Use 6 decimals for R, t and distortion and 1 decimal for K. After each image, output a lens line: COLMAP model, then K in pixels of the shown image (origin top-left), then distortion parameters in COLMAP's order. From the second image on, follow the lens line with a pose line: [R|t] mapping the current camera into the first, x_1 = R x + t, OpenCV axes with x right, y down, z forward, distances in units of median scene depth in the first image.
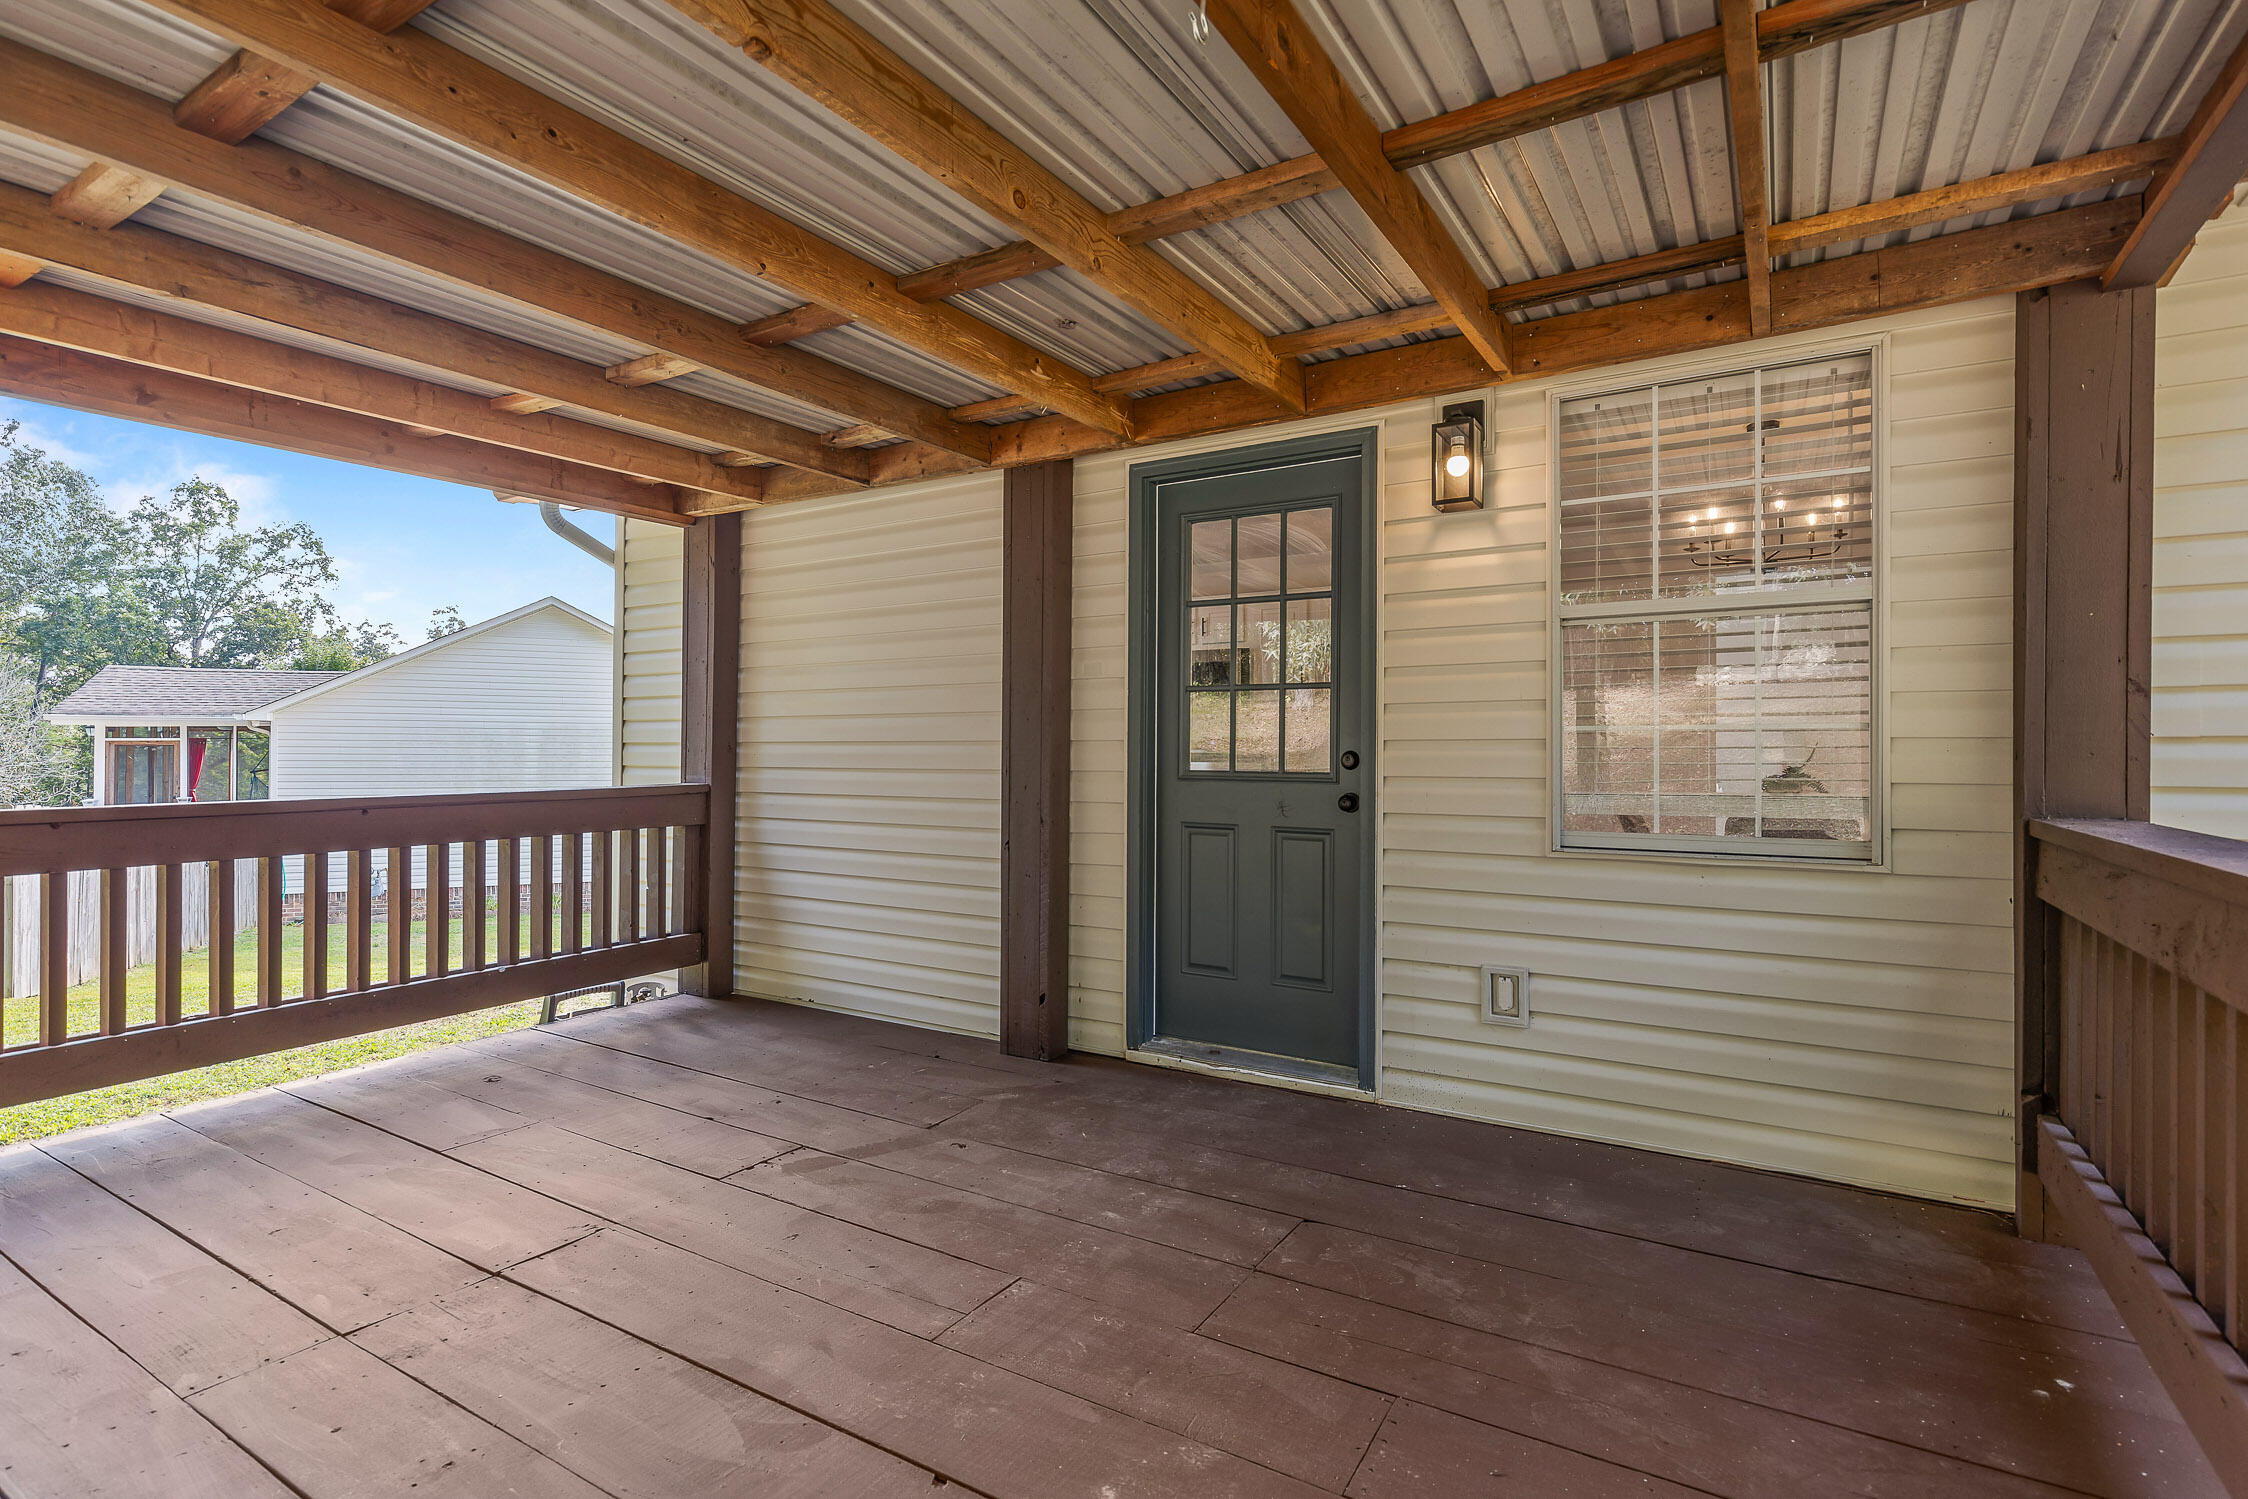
lens RADIAL K [[1055.6, 0, 1134.4], [0, 1055.6, 744.3], [0, 0, 1]] dist [-0.004401, -0.000478]
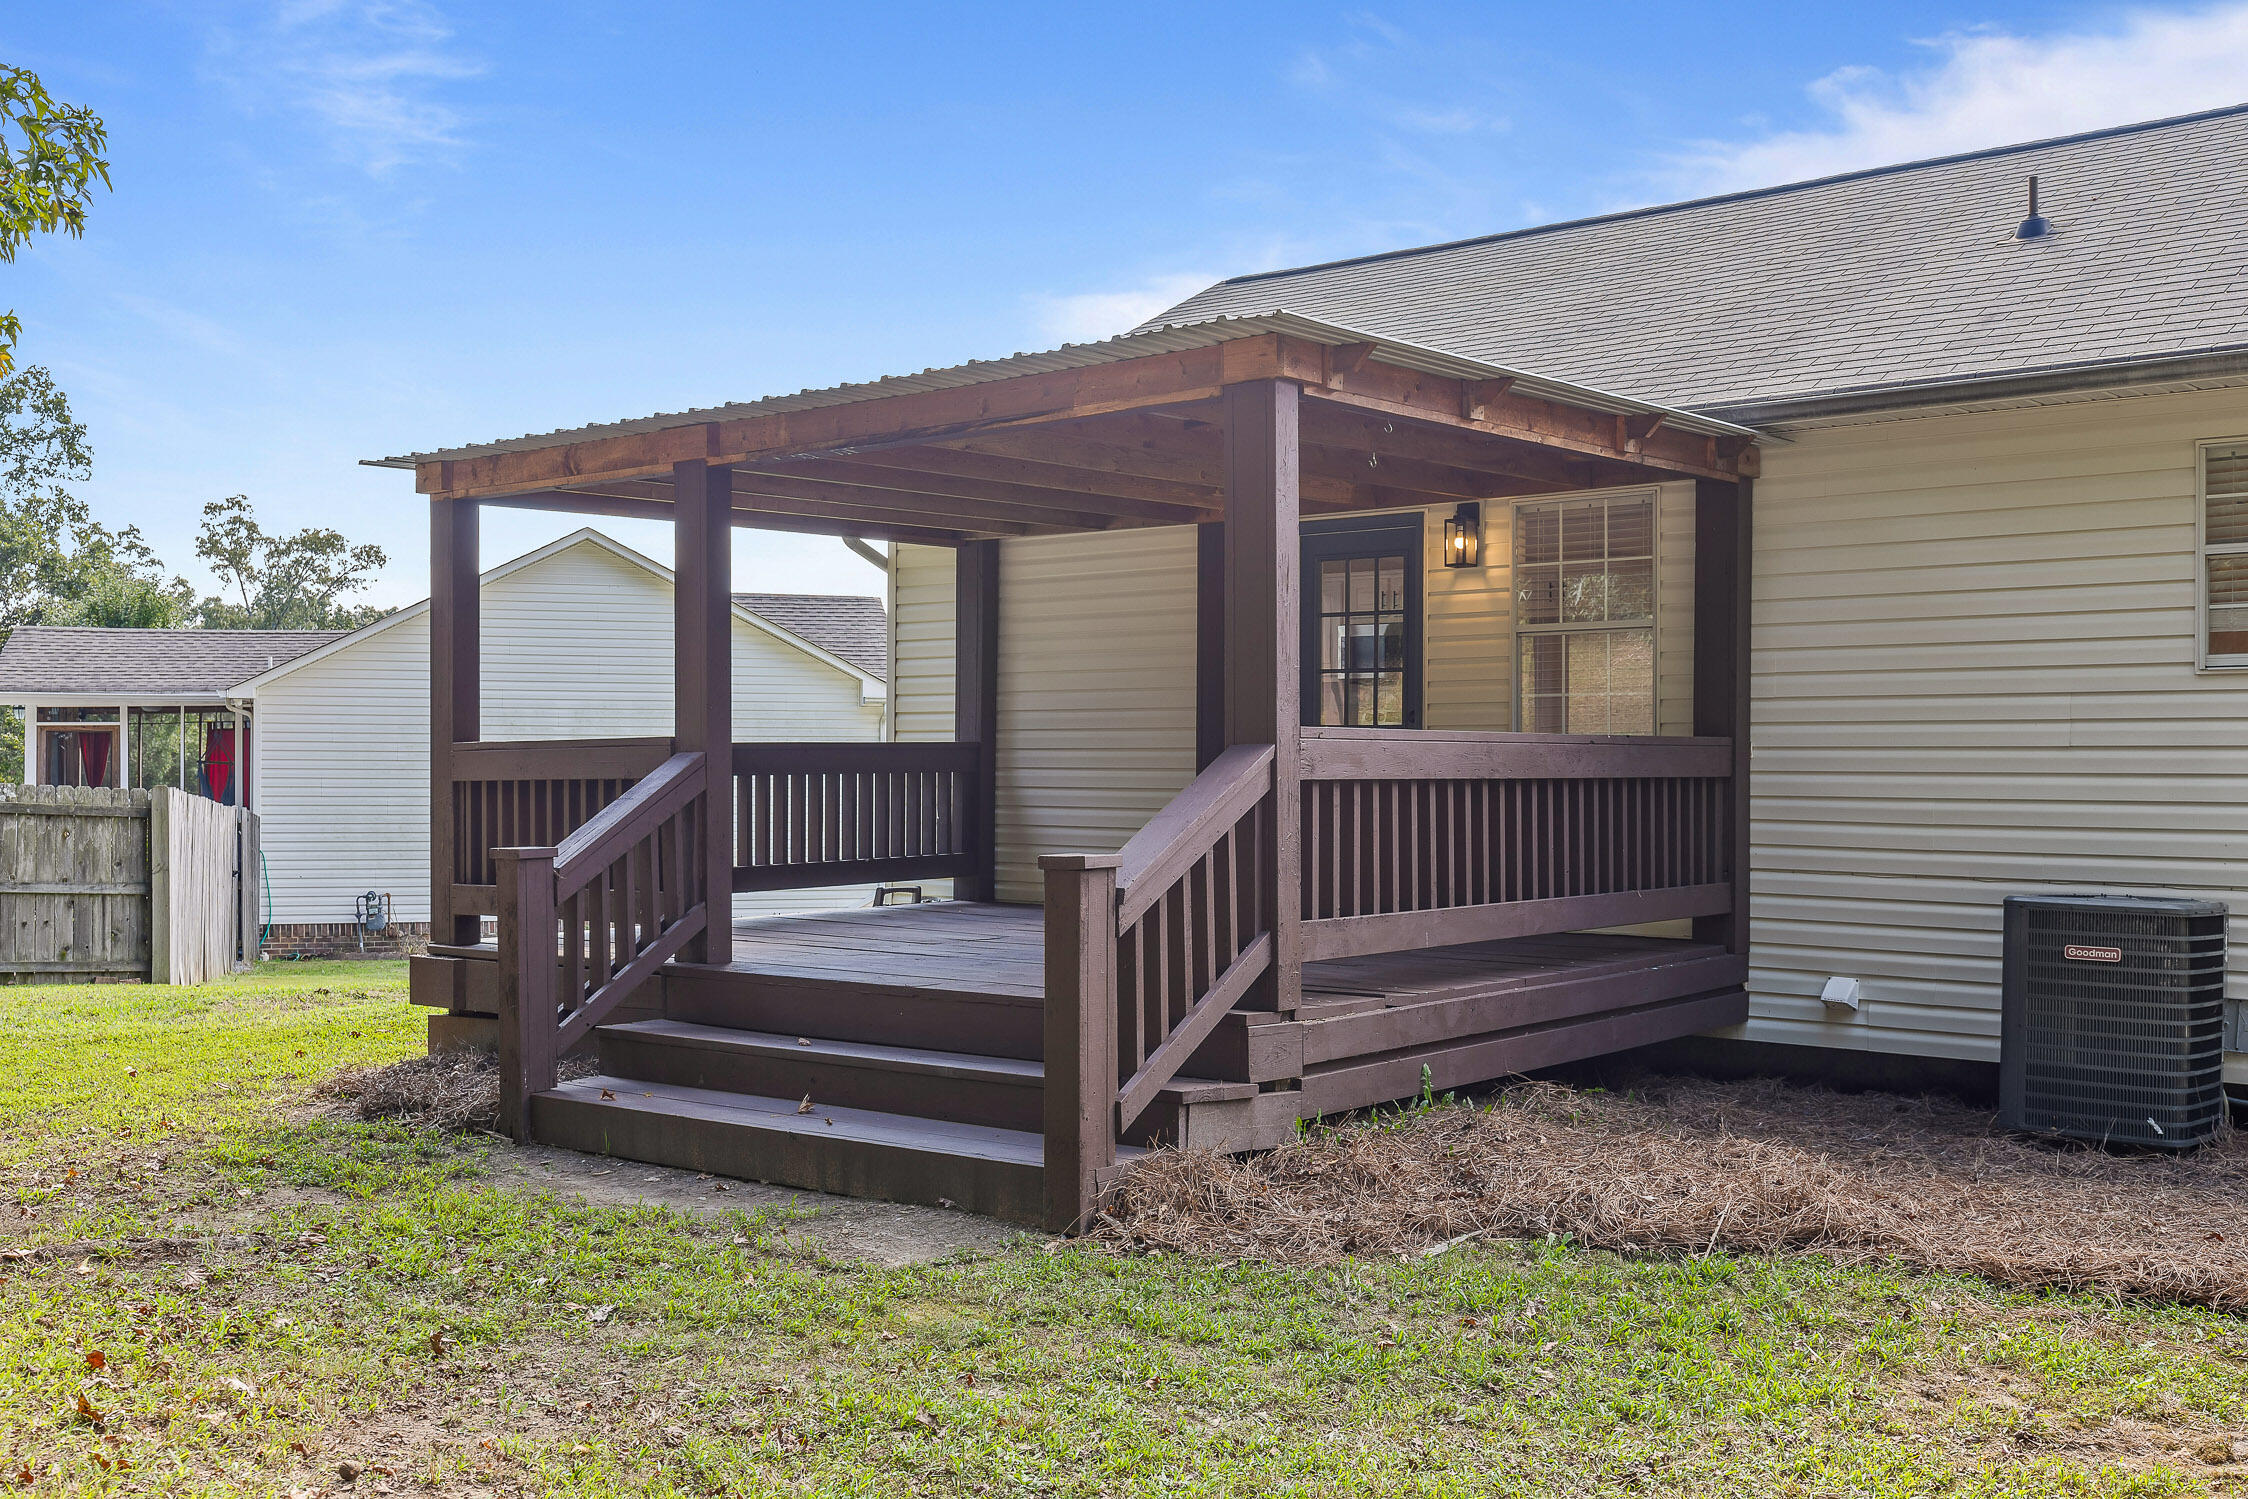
lens RADIAL K [[2171.2, 0, 1124.5], [0, 2171.2, 742.4], [0, 0, 1]] dist [0.025100, 0.000000]
pose [[0.987605, -0.002169, -0.156942, 0.203188], [0.002238, 0.999997, 0.000259, 0.037003], [0.156941, -0.000607, 0.987608, -1.636021]]
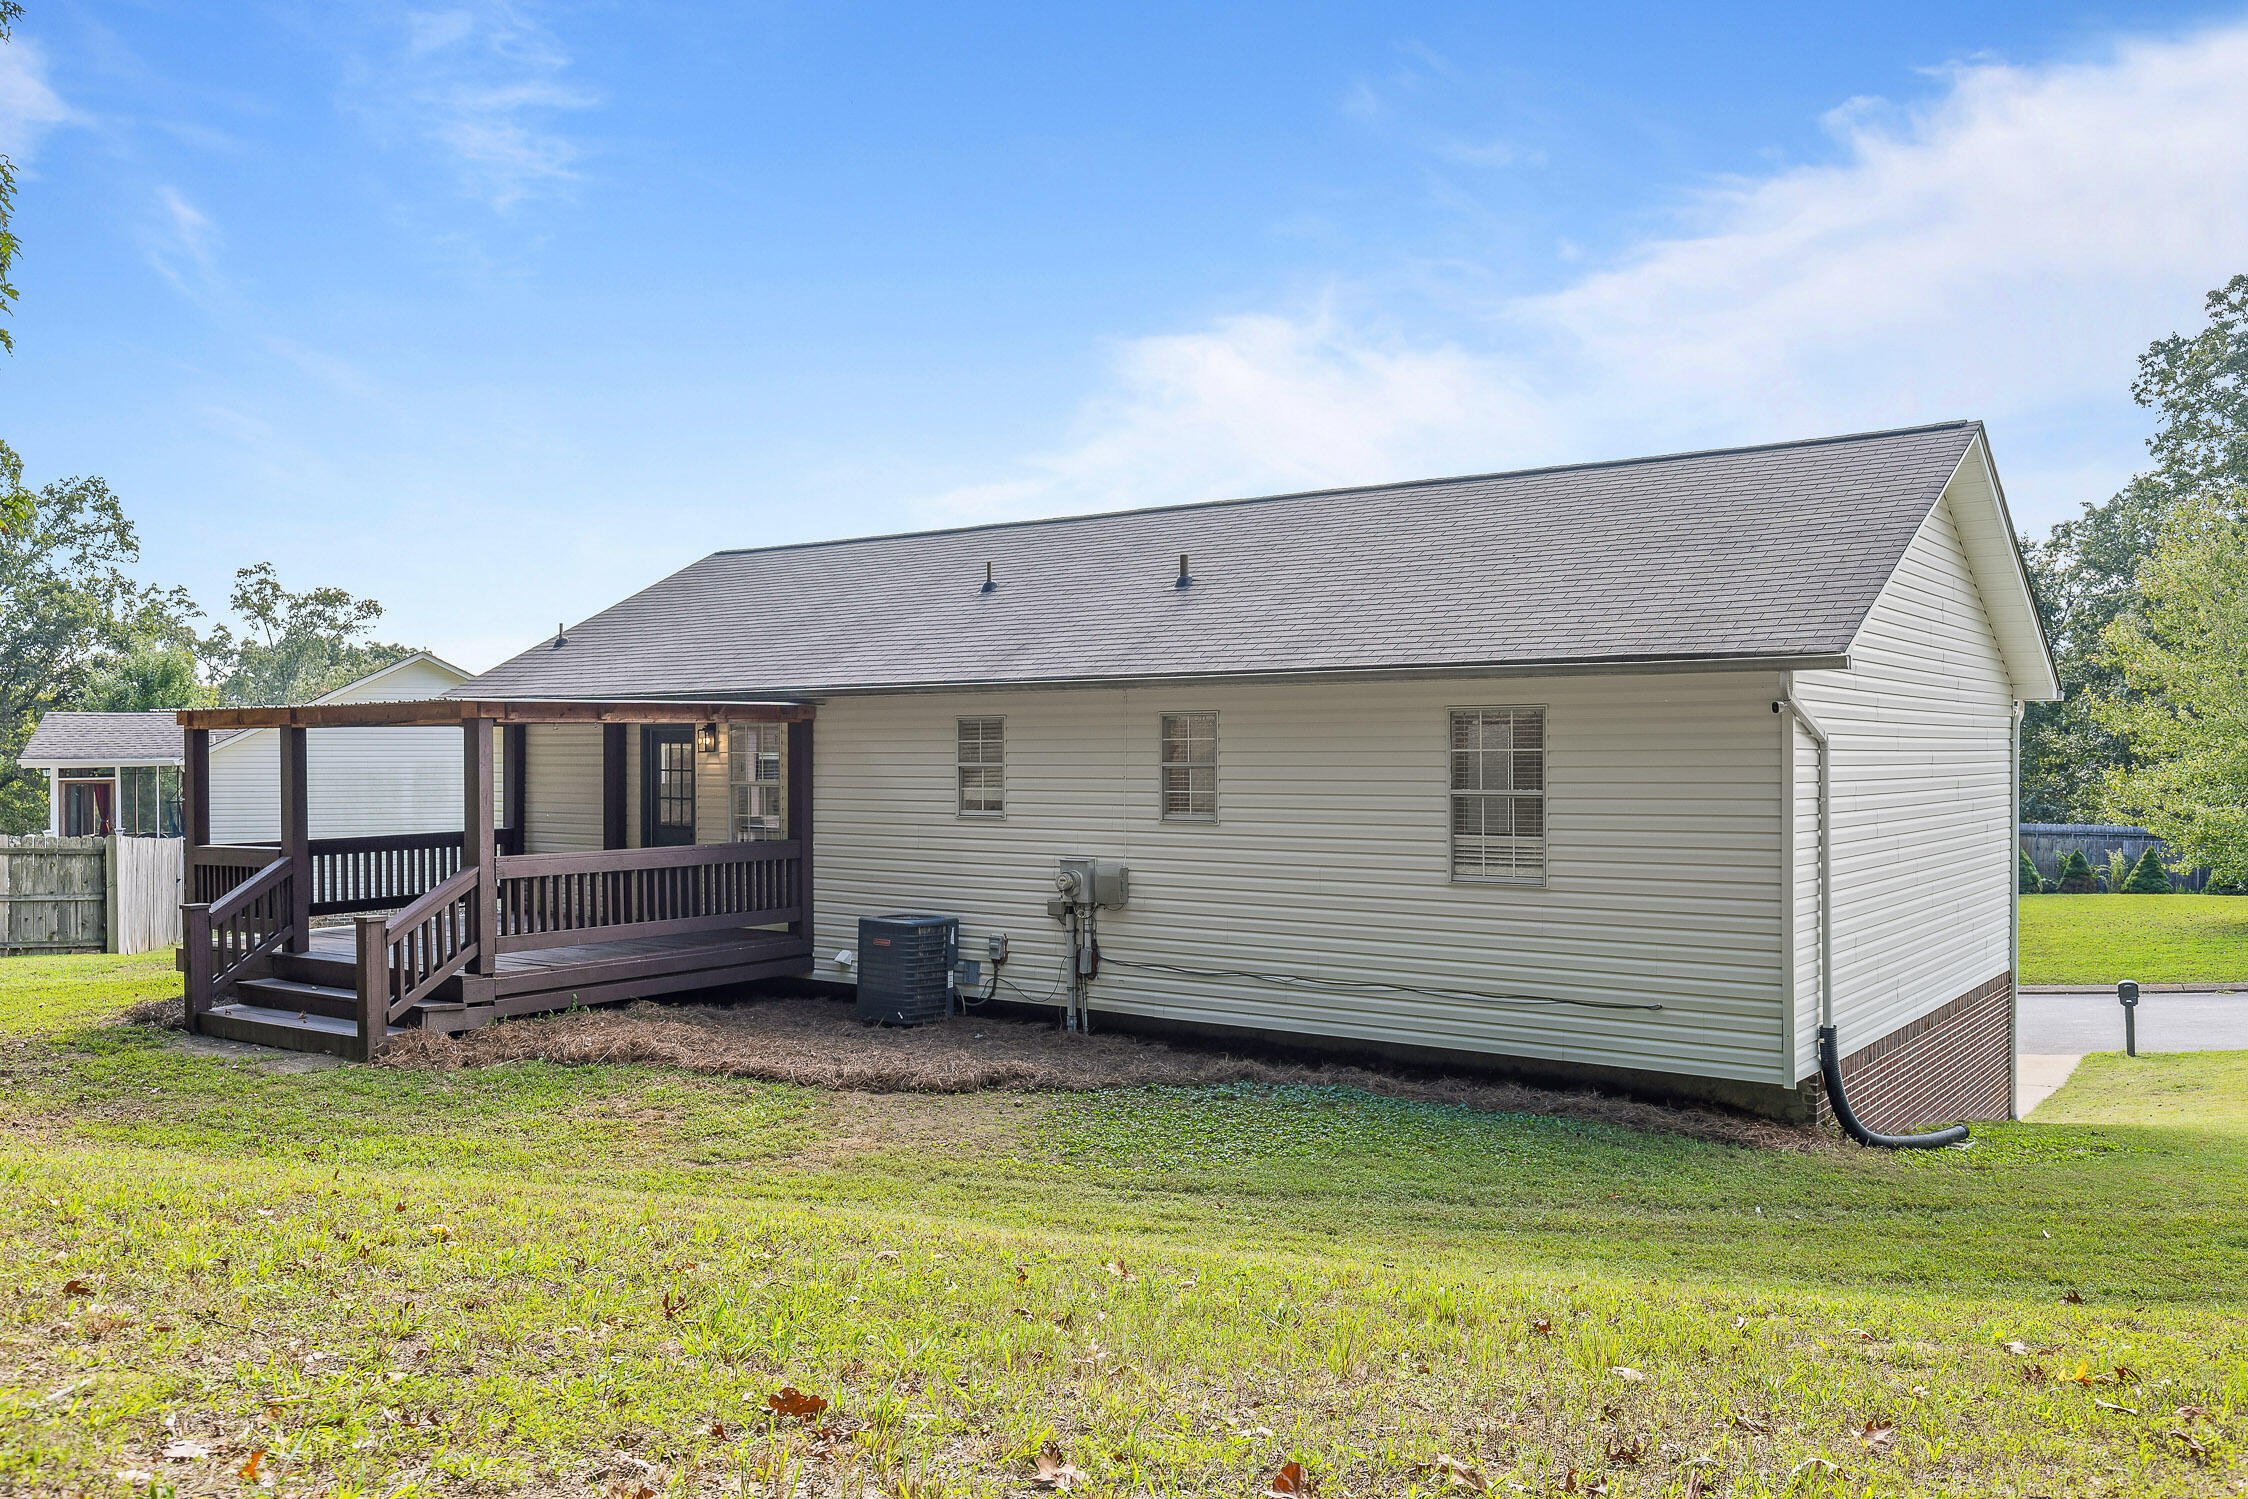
lens RADIAL K [[1749.1, 0, 1126.9], [0, 1749.1, 748.8], [0, 0, 1]] dist [0.012676, 0.002304]
pose [[0.994707, -0.005937, -0.102581, 1.469386], [0.007013, 0.999924, 0.010132, -0.181910], [0.102513, -0.010797, 0.994673, -2.988535]]
